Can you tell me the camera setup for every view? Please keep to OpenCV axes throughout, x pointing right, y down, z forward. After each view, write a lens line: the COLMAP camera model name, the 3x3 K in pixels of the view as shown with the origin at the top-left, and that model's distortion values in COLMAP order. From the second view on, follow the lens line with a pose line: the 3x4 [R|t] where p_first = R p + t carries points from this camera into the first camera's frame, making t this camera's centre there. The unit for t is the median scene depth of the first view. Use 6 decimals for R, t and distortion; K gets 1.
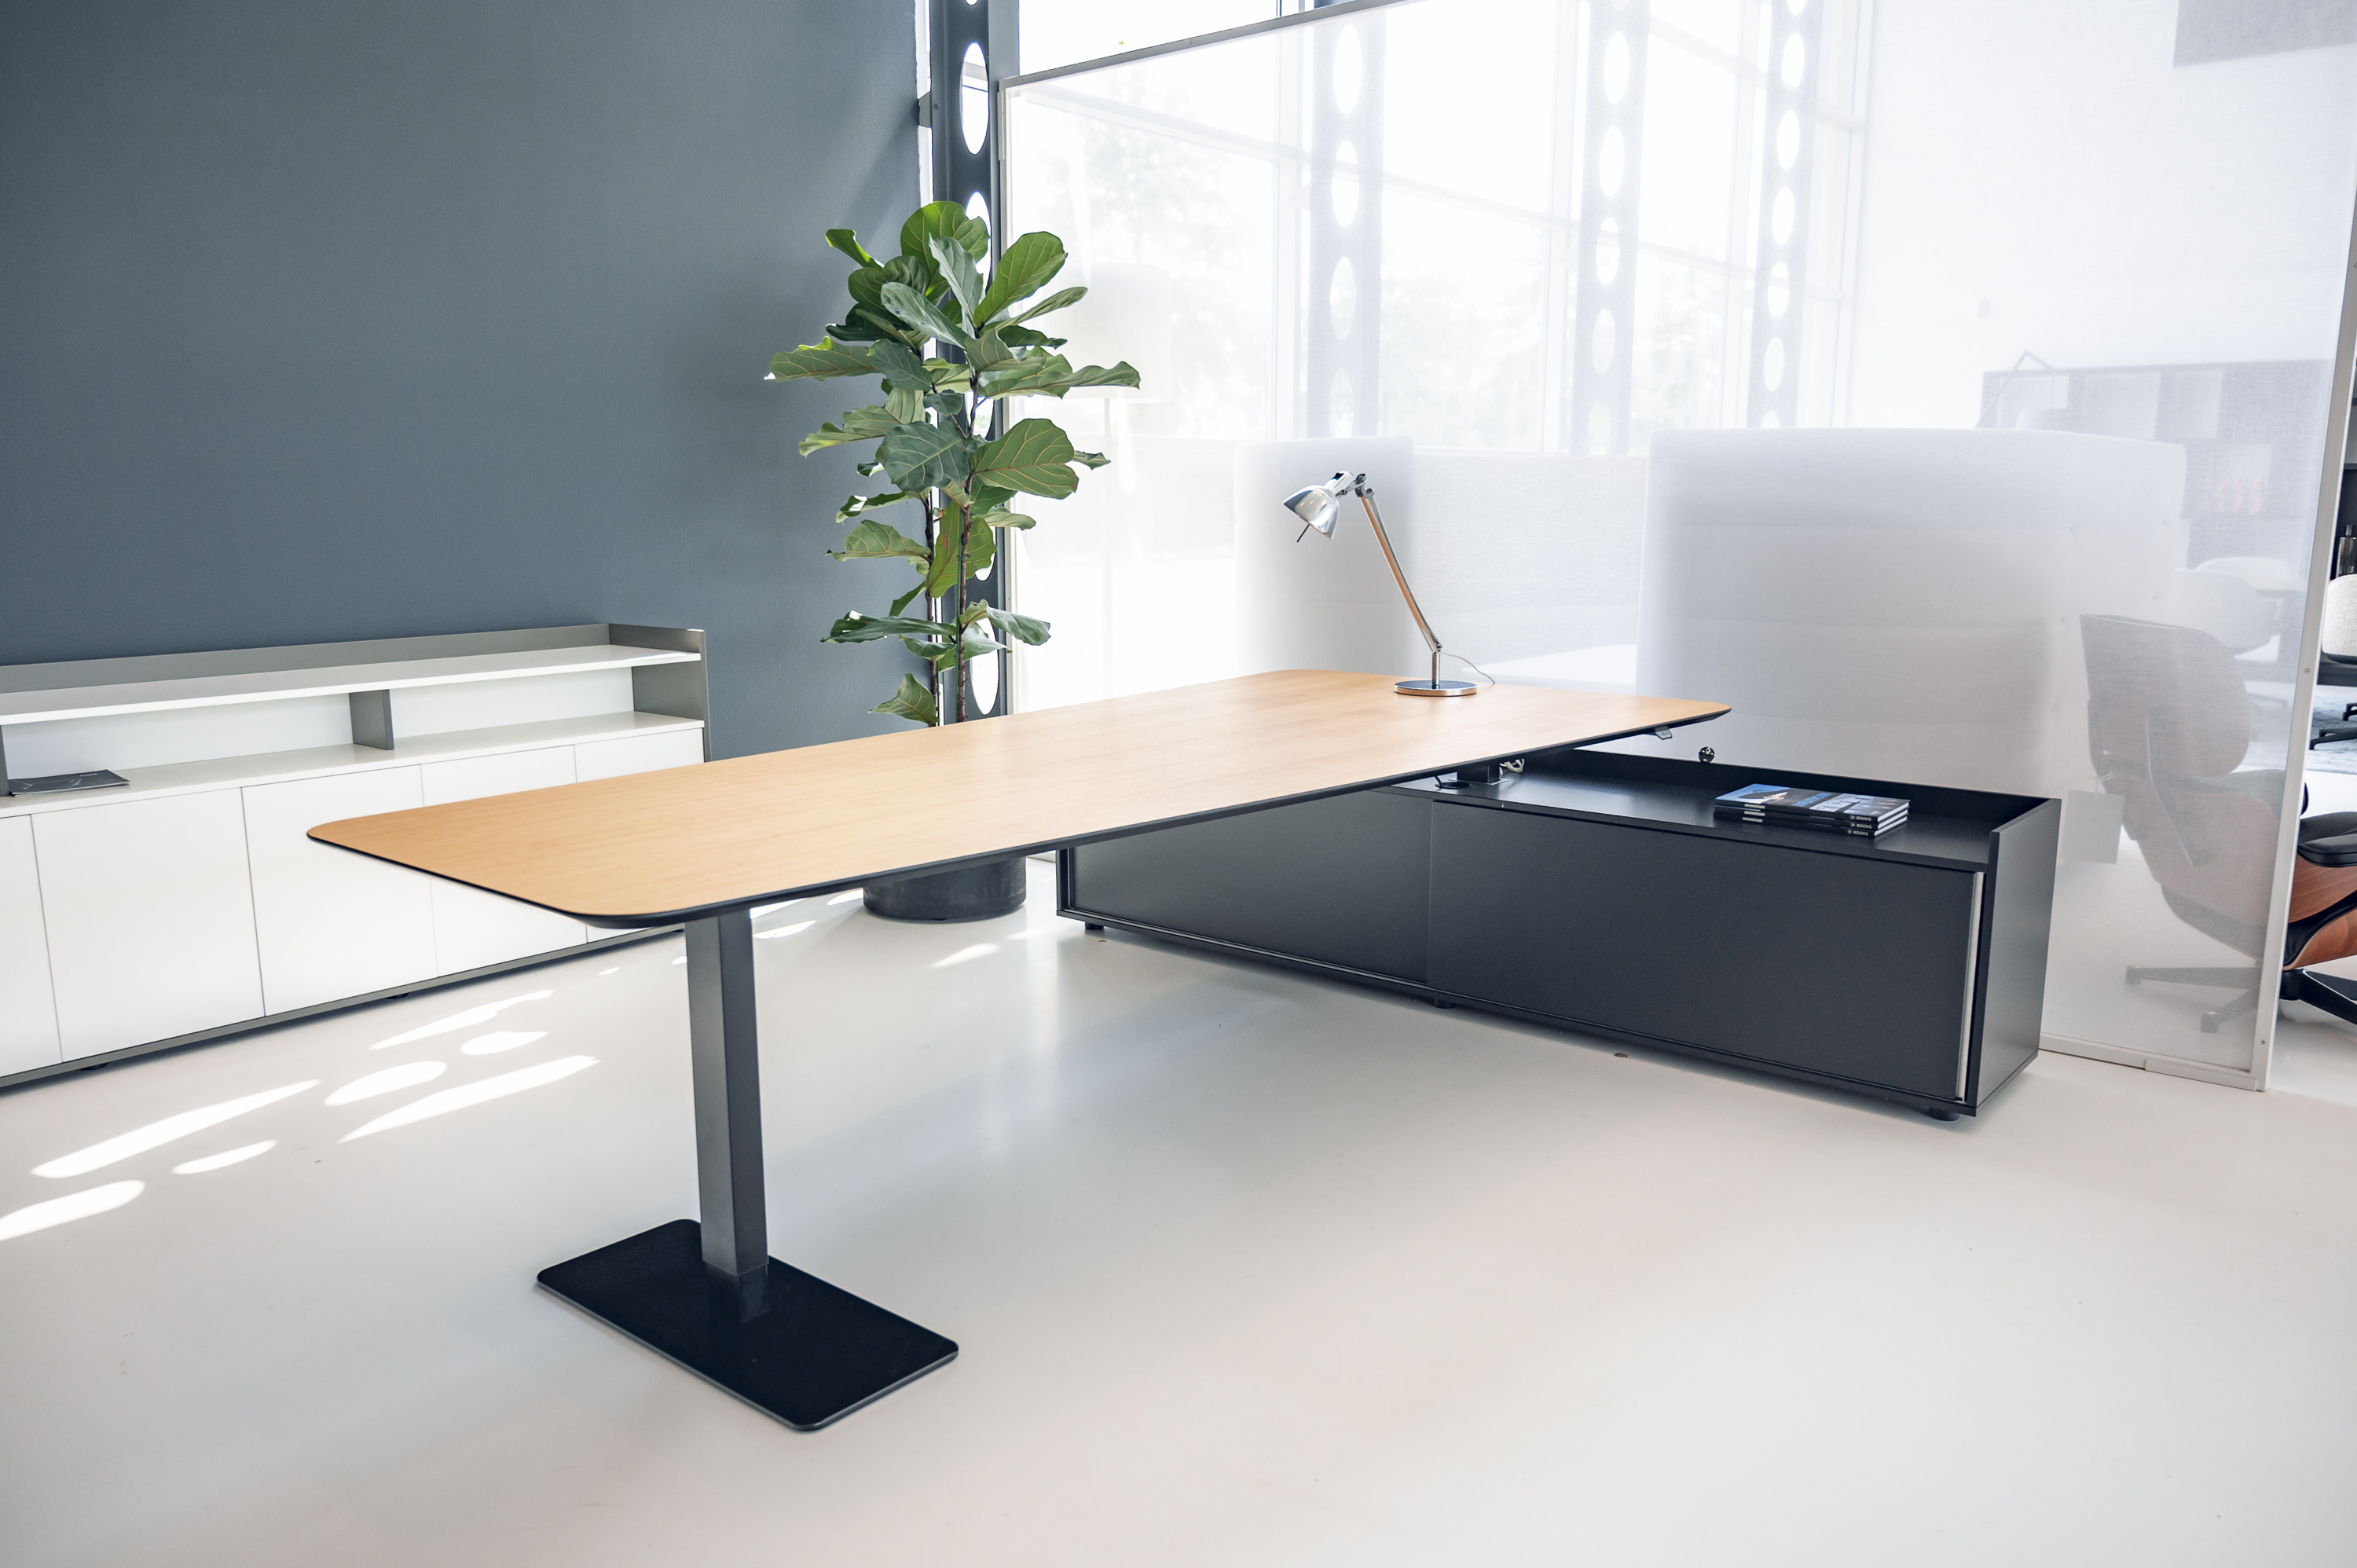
lens RADIAL K [[1696.6, 0, 1178.5], [0, 1696.6, 784.0], [0, 0, 1]] dist [-0.004174, 0.004133]
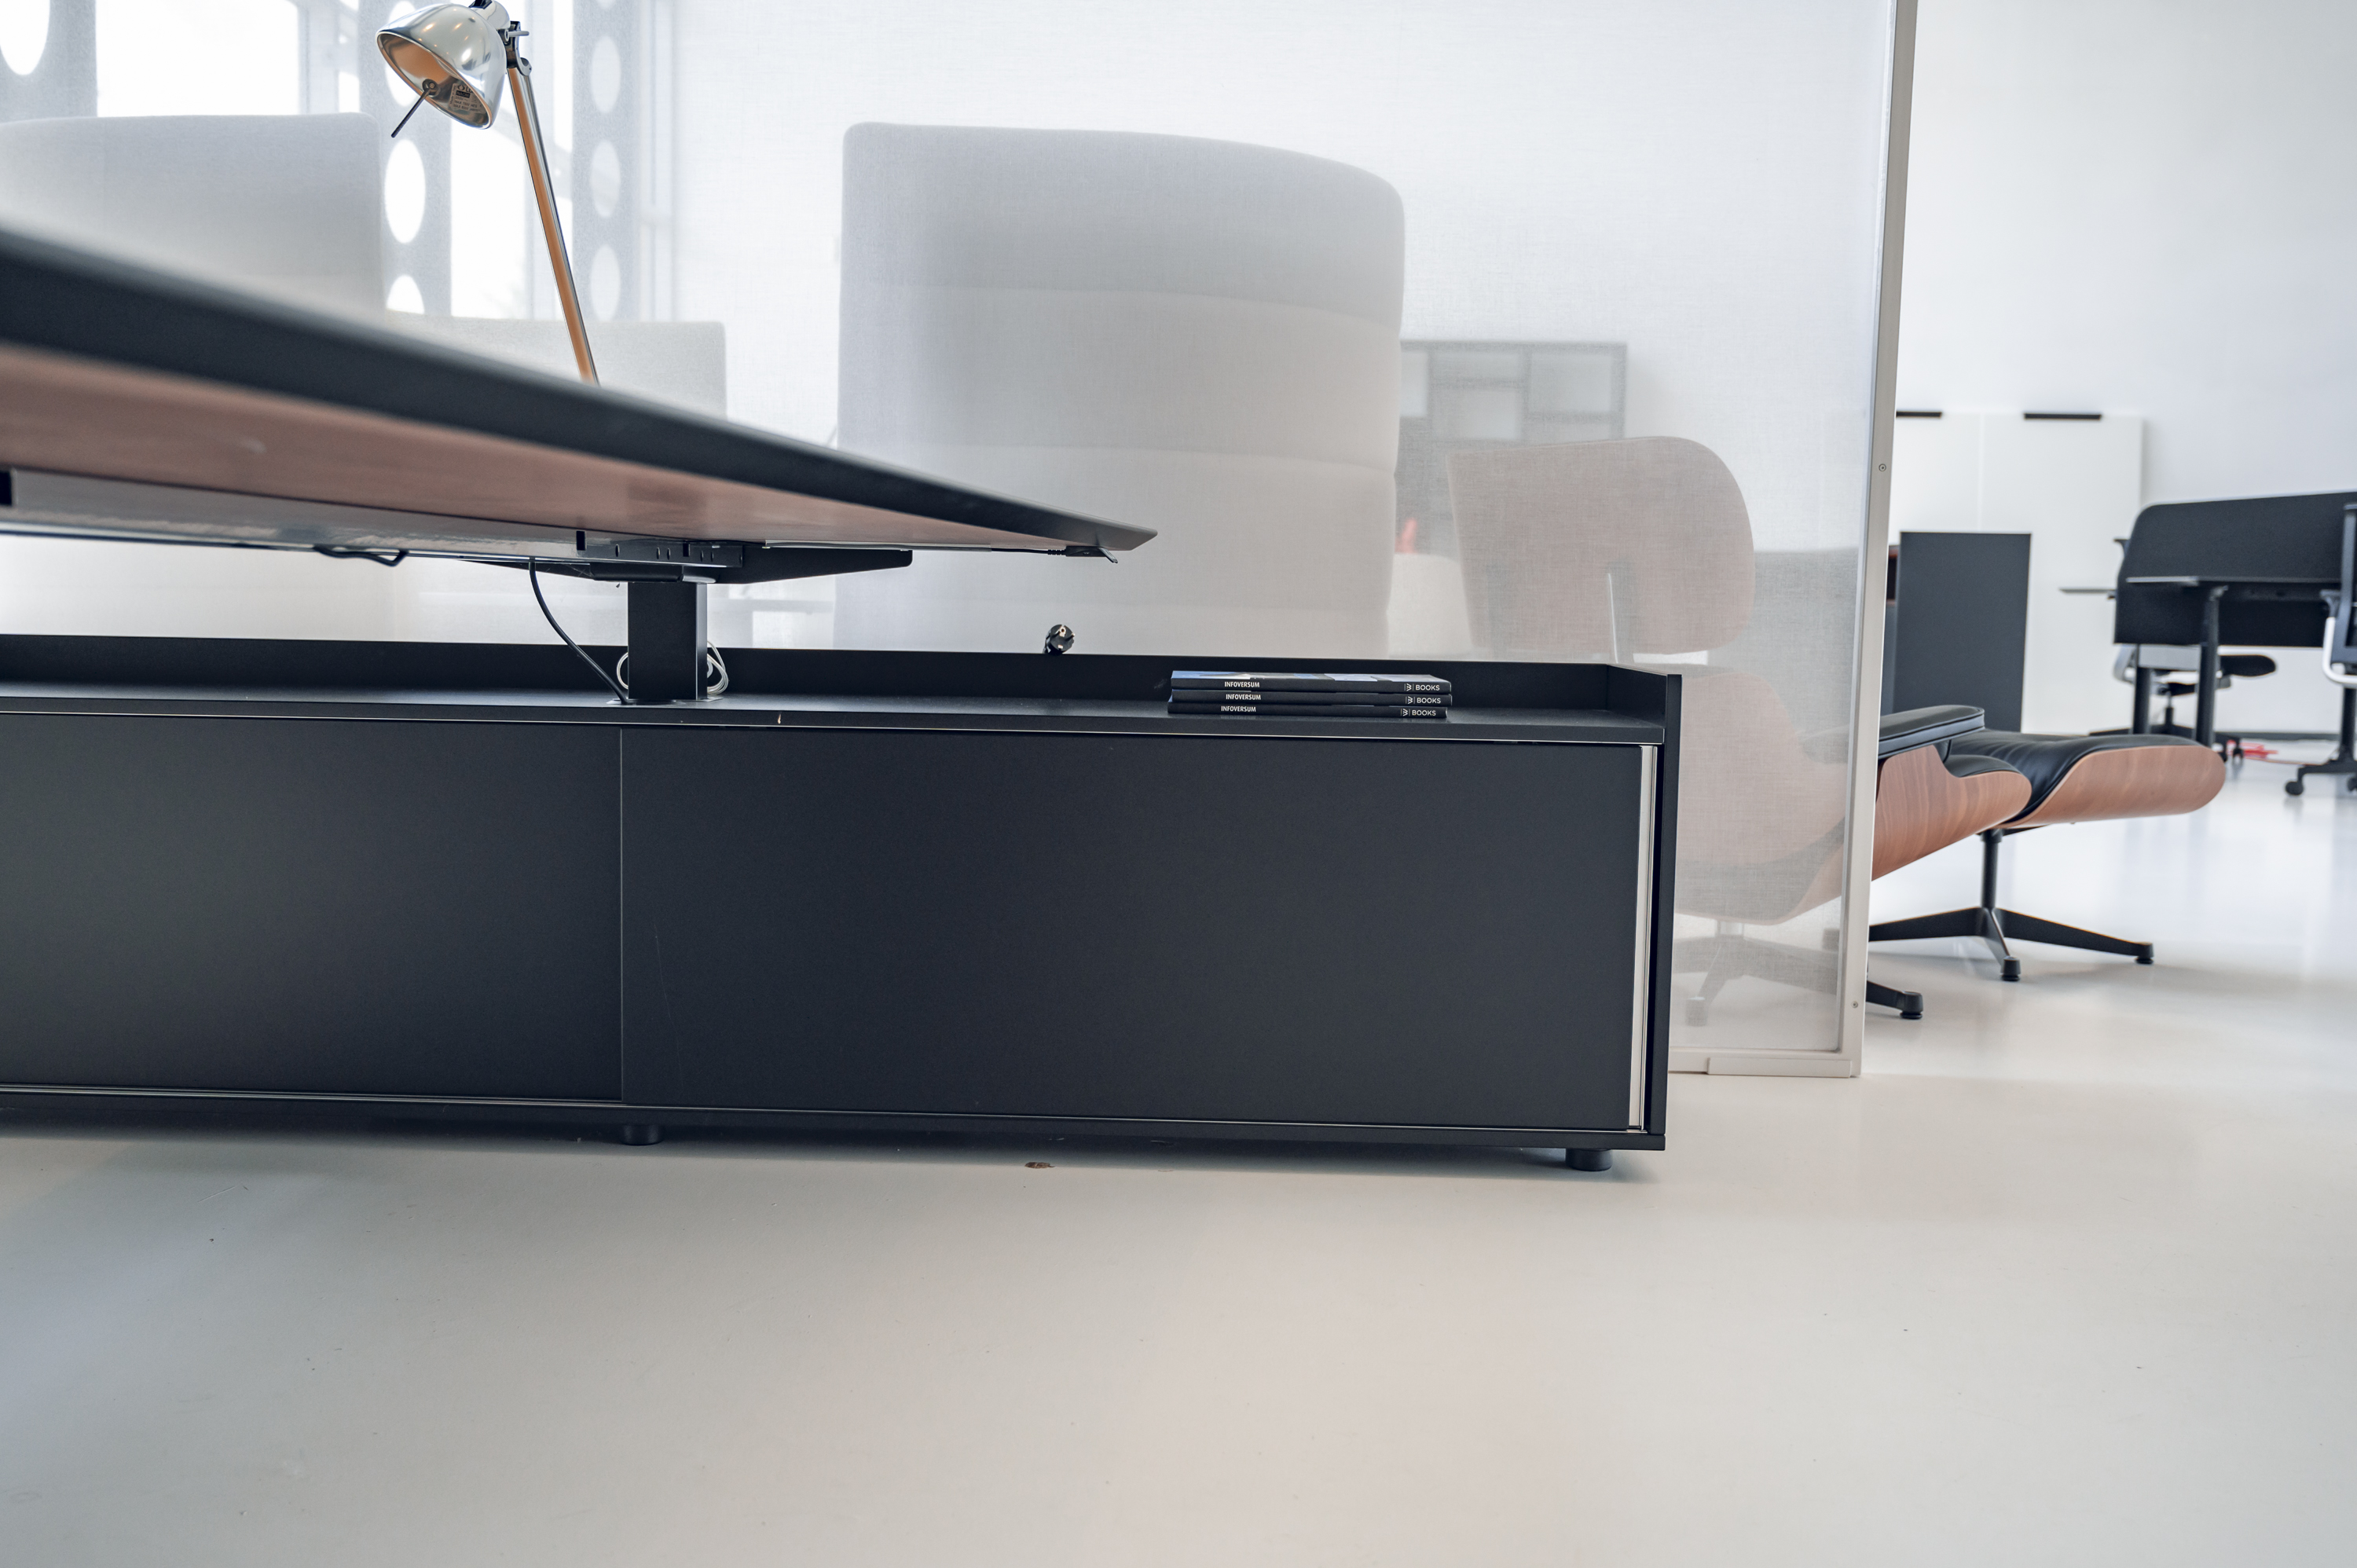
lens RADIAL K [[2262.0, 0, 1178.5], [0, 2262.0, 784.0], [0, 0, 1]] dist [0.014668, -0.005744]
pose [[0.789724, -0.033366, 0.612554, -0.111413], [0.084886, 0.994858, -0.055247, 0.066338], [-0.607561, 0.095628, 0.788496, 0.316036]]
